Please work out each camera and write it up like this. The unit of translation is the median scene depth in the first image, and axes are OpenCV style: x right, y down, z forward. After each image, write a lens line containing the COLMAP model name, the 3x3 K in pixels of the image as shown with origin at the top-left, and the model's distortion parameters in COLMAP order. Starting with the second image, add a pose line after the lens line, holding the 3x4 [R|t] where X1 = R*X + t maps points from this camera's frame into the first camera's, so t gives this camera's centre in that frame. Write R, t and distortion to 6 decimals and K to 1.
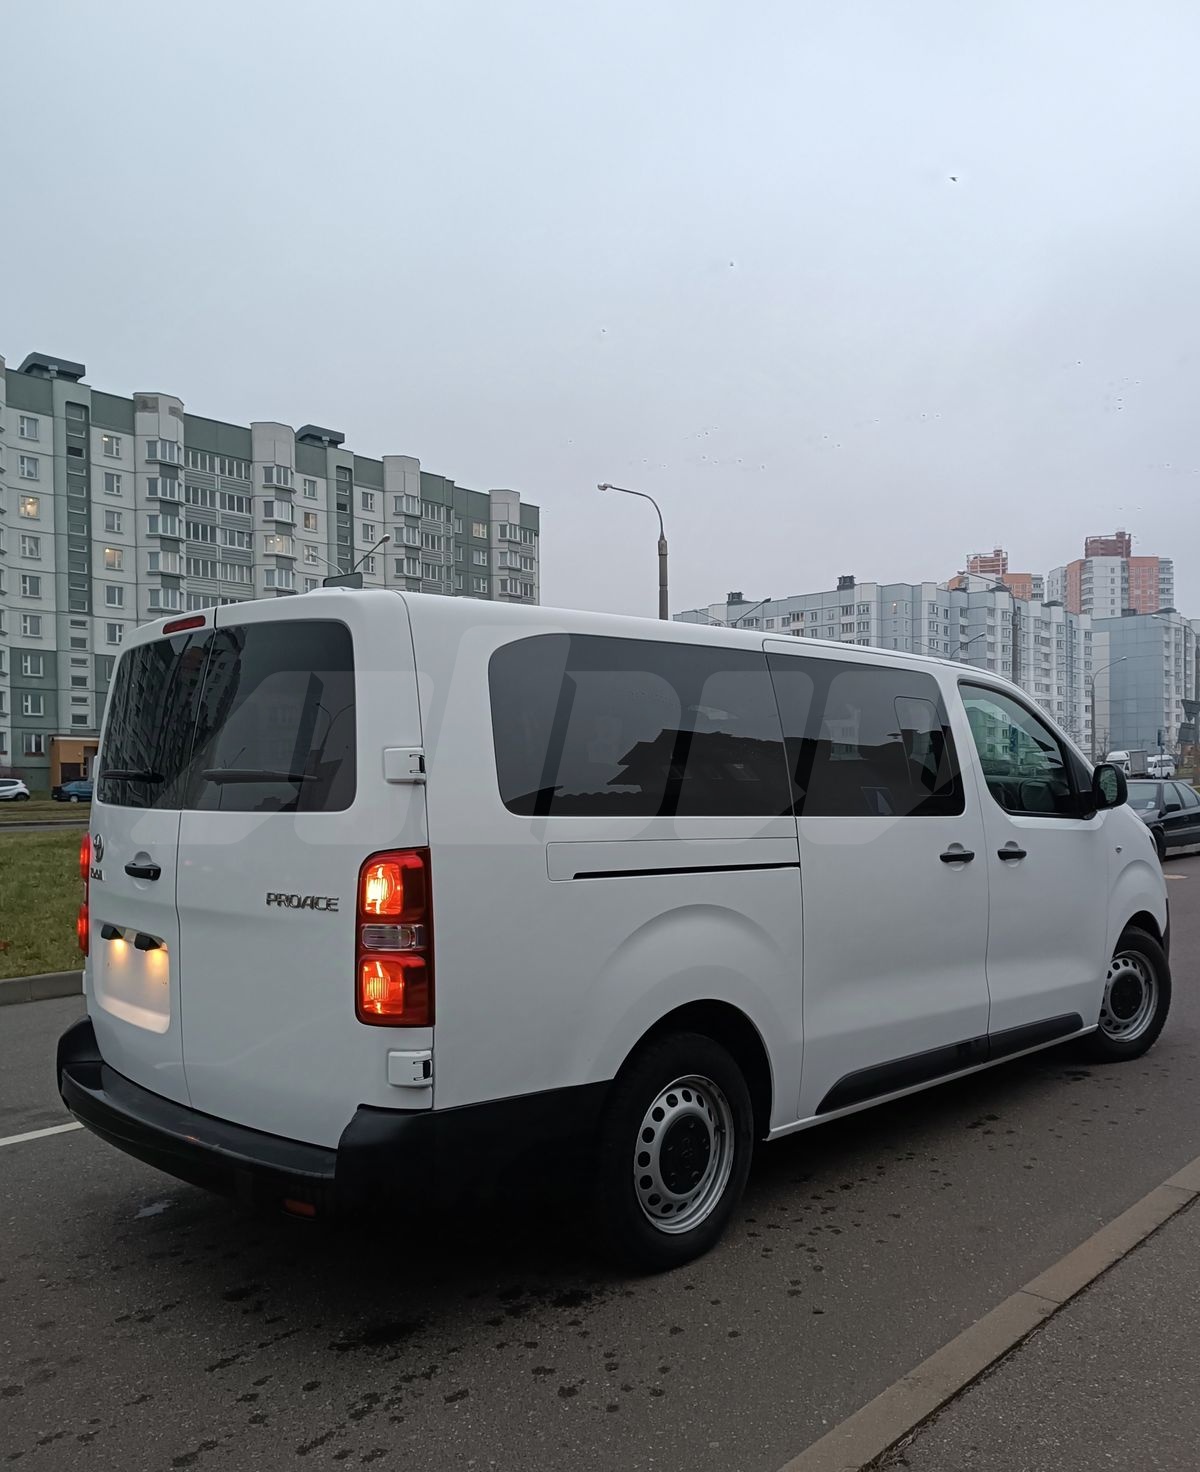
lens RADIAL K [[1207.0, 0, 612.5], [0, 1207.0, 788.0], [0, 0, 1]] dist [0.035980, -0.042939]
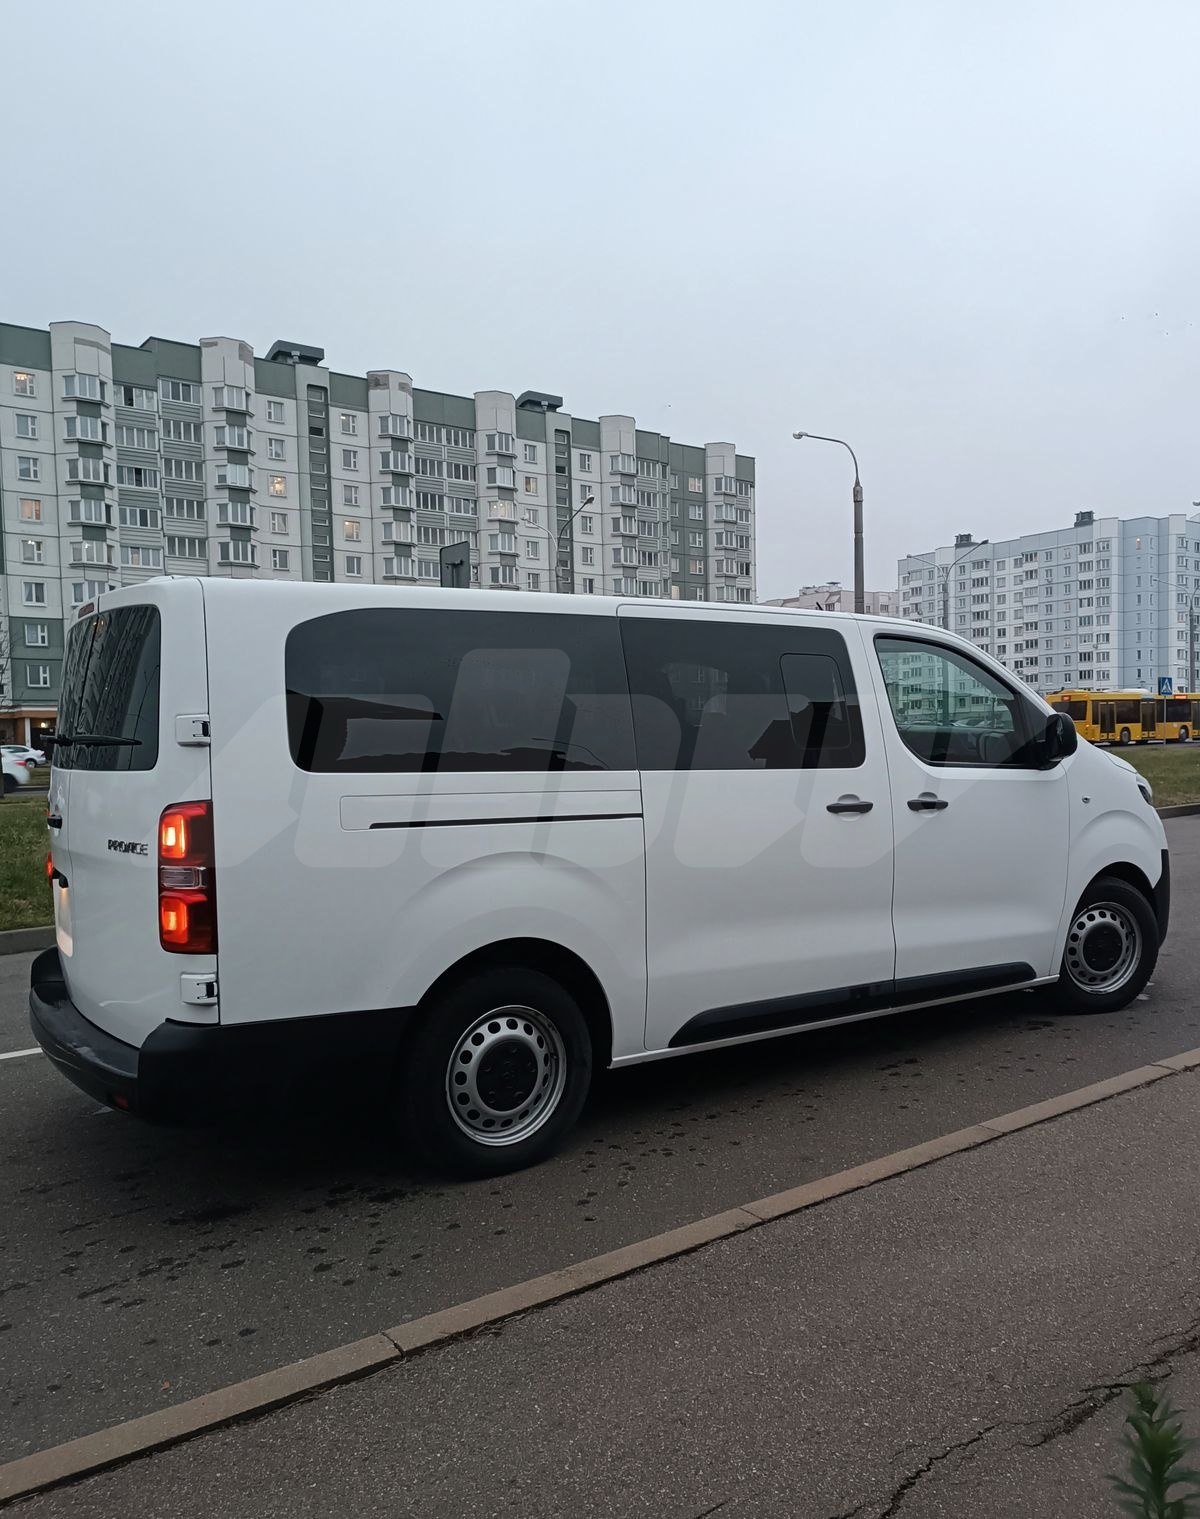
lens RADIAL K [[1193.4, 0, 612.4], [0, 1193.4, 786.4], [0, 0, 1]] dist [0.035284, -0.035668]
pose [[0.982156, -0.005414, -0.187991, 0.221432], [0.012671, 0.999219, 0.037420, -0.001354], [0.187642, -0.039134, 0.981458, -0.028363]]
